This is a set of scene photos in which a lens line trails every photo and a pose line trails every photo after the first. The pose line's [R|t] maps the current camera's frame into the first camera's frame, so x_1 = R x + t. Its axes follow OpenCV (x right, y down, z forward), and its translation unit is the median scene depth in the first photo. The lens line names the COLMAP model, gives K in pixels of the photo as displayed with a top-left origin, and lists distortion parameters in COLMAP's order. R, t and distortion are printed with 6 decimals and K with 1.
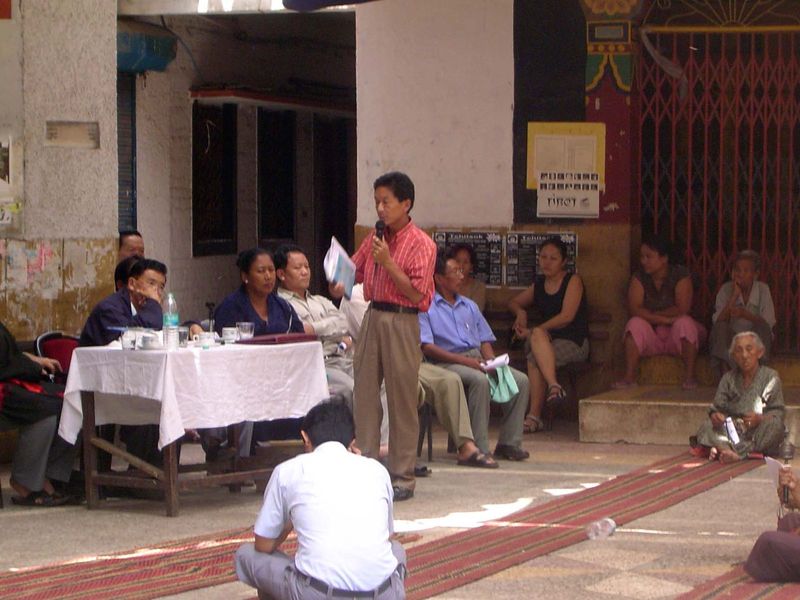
lens RADIAL K [[2960.1, 0, 400.0], [0, 2960.1, 302.1], [0, 0, 1]] dist [-0.612658, 0.000000]
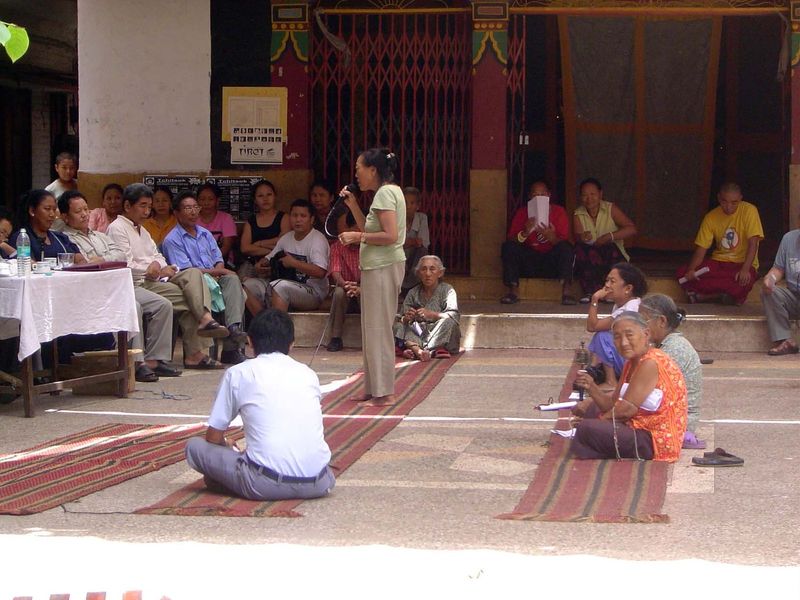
lens RADIAL K [[2330.1, 0, 400.1], [0, 2330.1, 299.0], [0, 0, 1]] dist [-0.128432, 0.000000]
pose [[0.974562, -0.014714, 0.223634, -0.103339], [0.008015, 0.999492, 0.030834, -0.001891], [-0.223974, -0.028257, 0.974185, 0.037367]]
